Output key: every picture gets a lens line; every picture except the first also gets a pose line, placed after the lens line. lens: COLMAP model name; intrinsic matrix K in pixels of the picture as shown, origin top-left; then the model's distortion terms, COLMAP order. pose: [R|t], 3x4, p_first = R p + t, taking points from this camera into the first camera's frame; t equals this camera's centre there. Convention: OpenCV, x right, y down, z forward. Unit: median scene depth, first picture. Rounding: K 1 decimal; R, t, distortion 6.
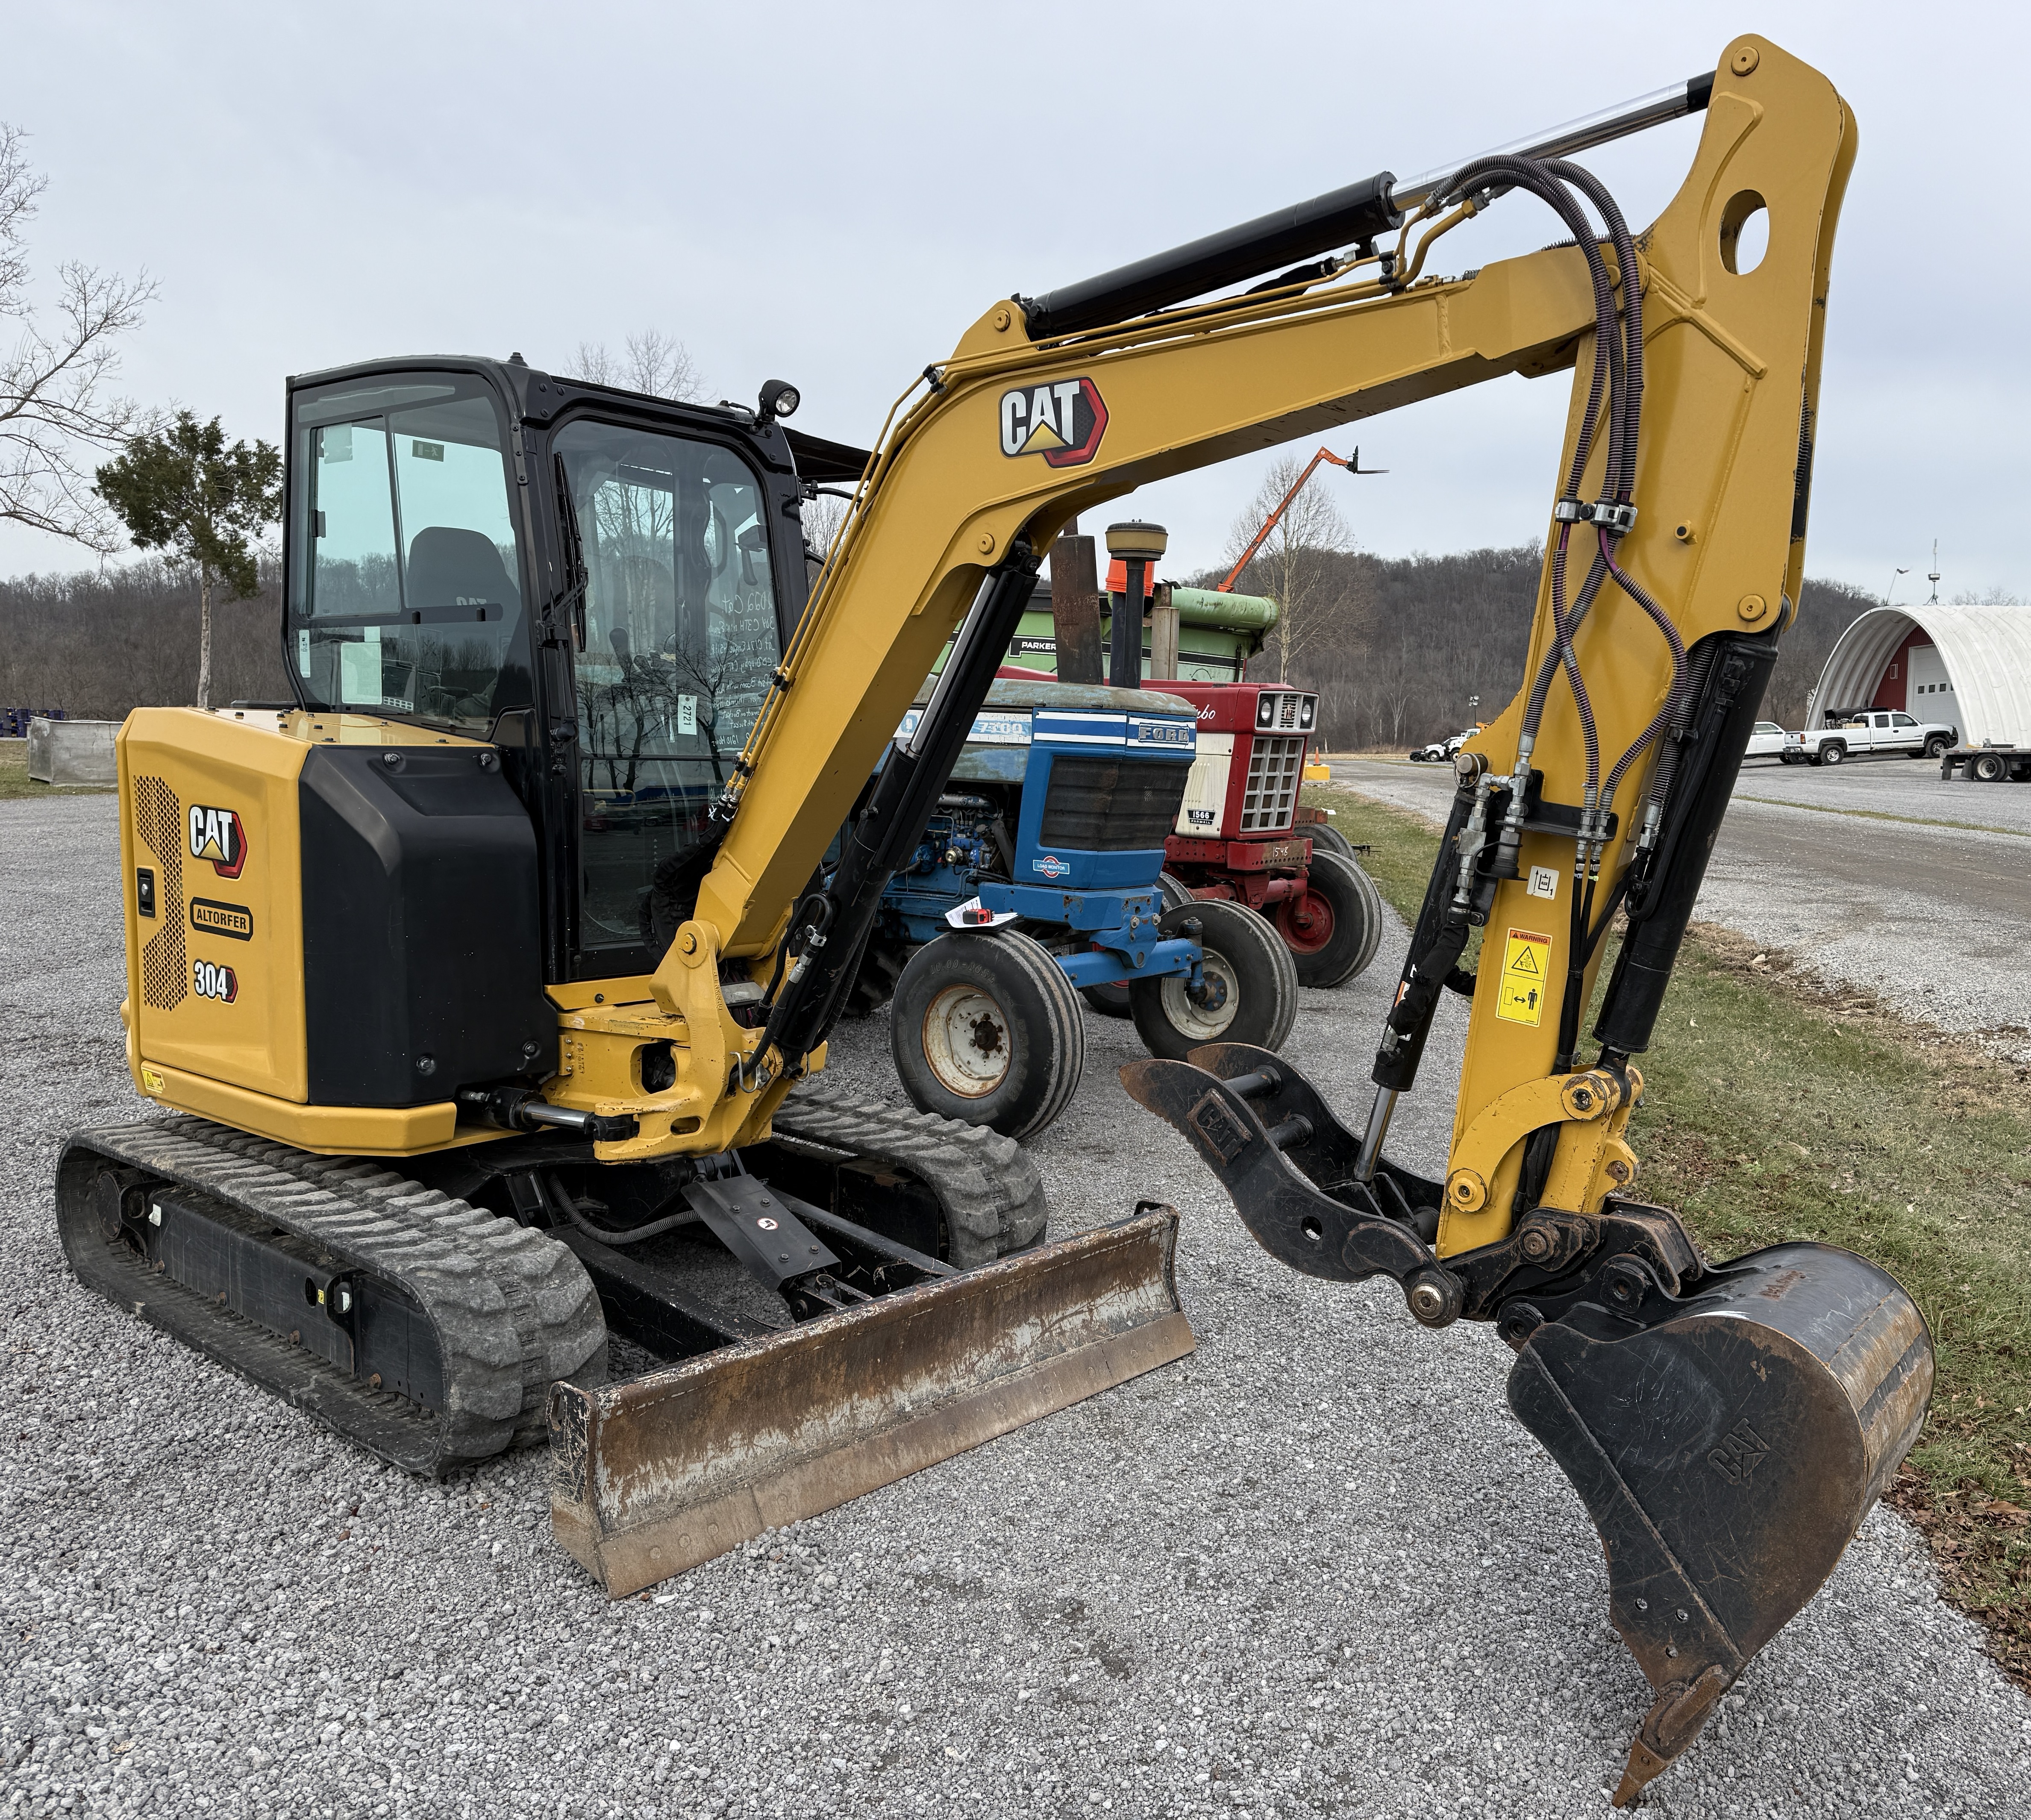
lens RADIAL K [[1688.1, 0, 1145.6], [0, 1688.1, 929.6], [0, 0, 1]] dist [0.062963, -0.040168]
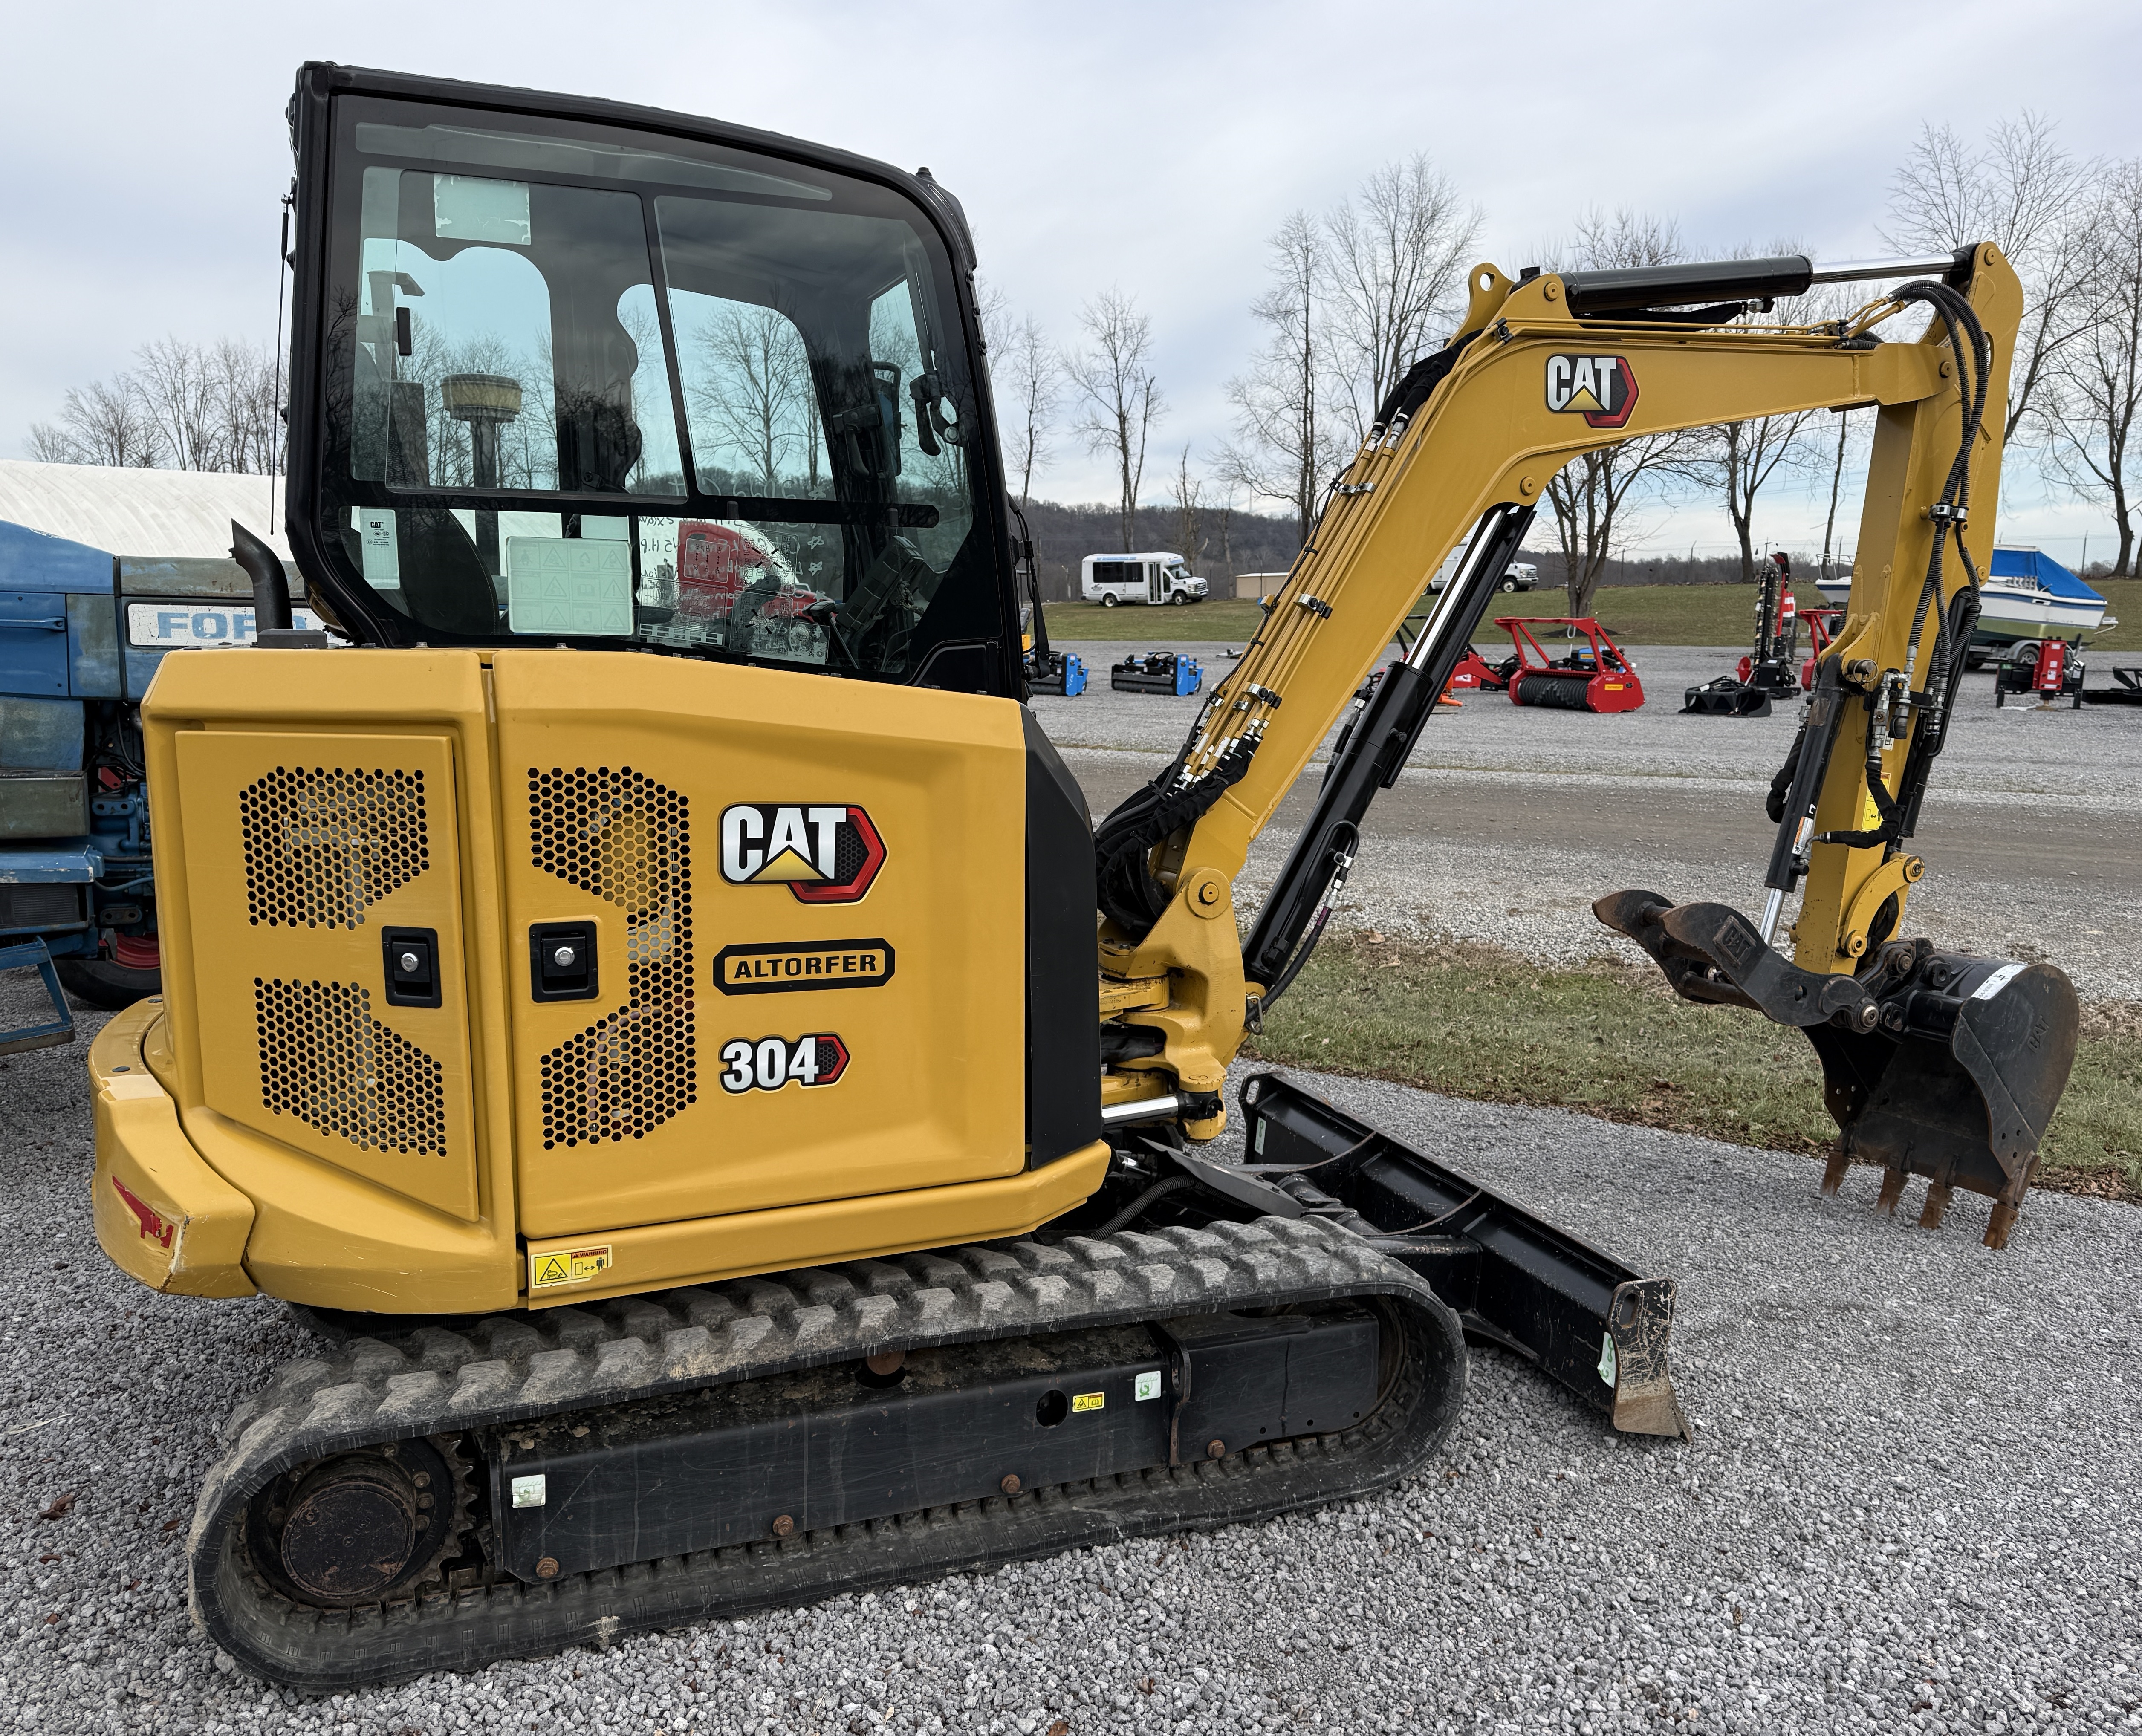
lens RADIAL K [[1710.2, 0, 1073.0], [0, 1710.2, 924.3], [0, 0, 1]] dist [0.092356, -0.077704]
pose [[0.499992, -0.162905, 0.850570, -1.113044], [0.103681, 0.986345, 0.127962, -0.103498], [-0.859801, 0.024208, 0.510055, 0.591315]]
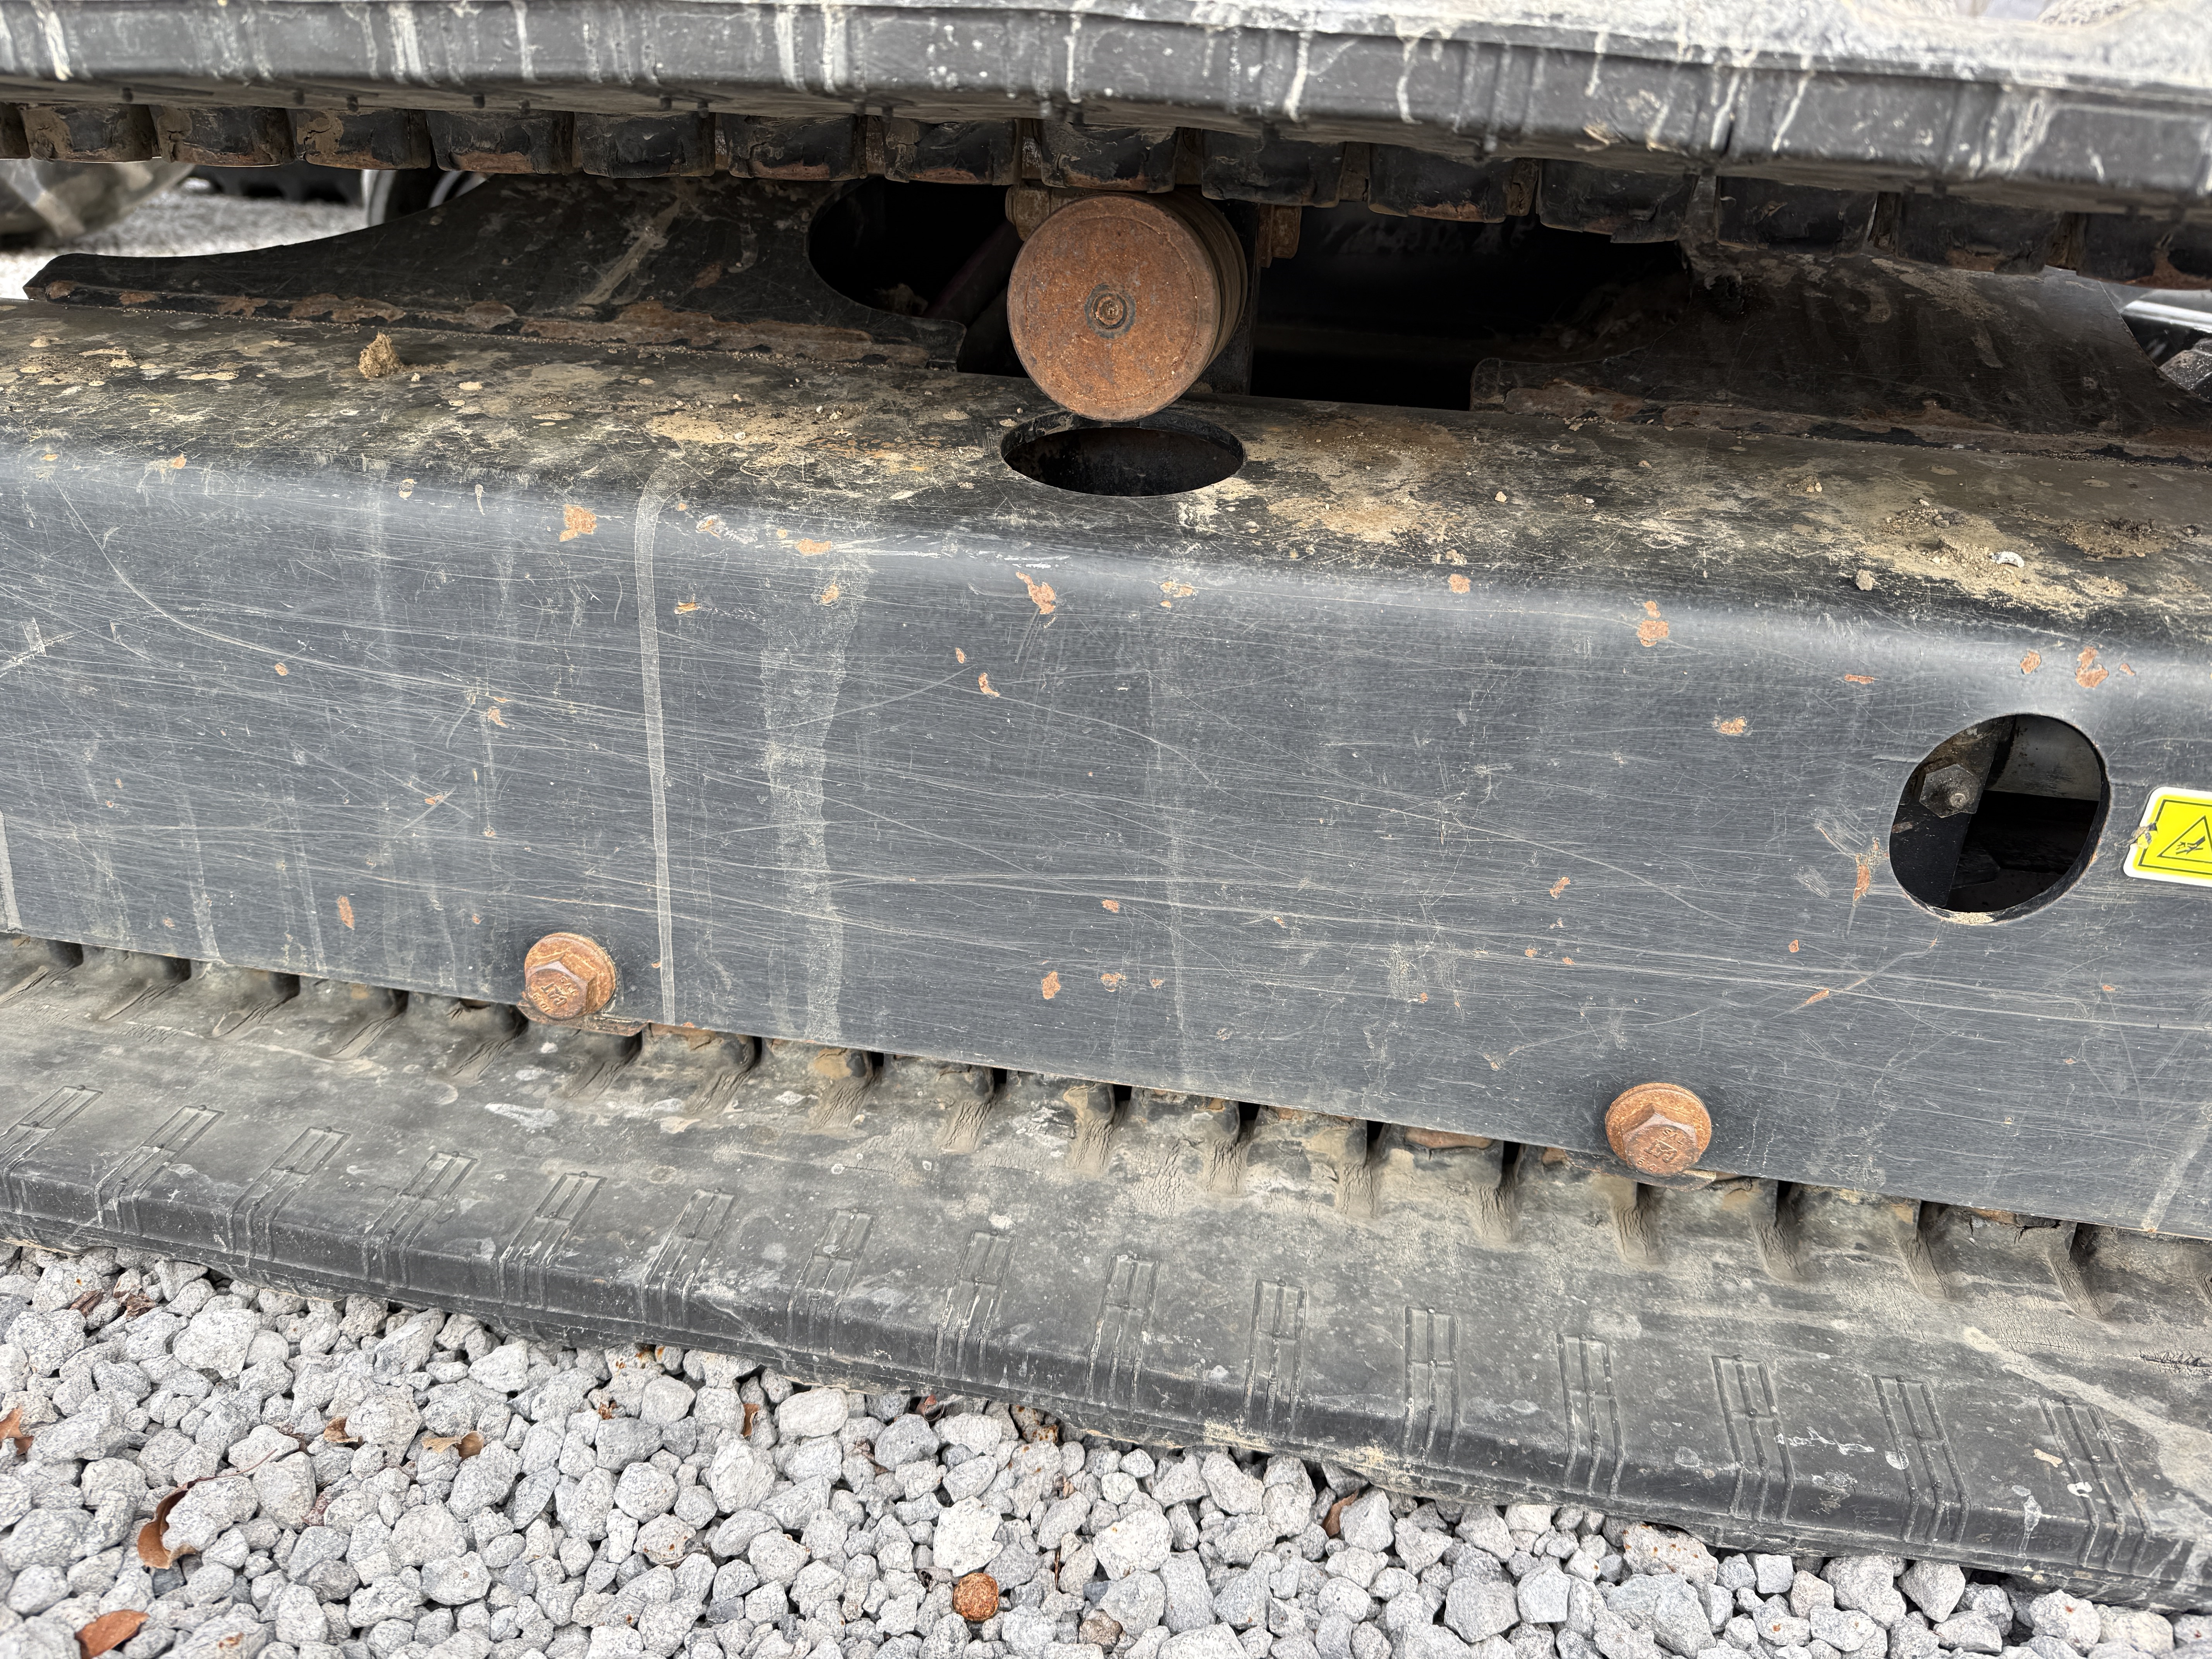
lens RADIAL K [[1553.7, 0, 1109.1], [0, 1553.7, 823.4], [0, 0, 1]] dist [0.032407, -0.036821]
pose [[0.862243, -0.191707, 0.468813, -0.606459], [0.022853, 0.939384, 0.342103, 0.169338], [-0.505979, -0.284262, 0.814359, 0.939163]]
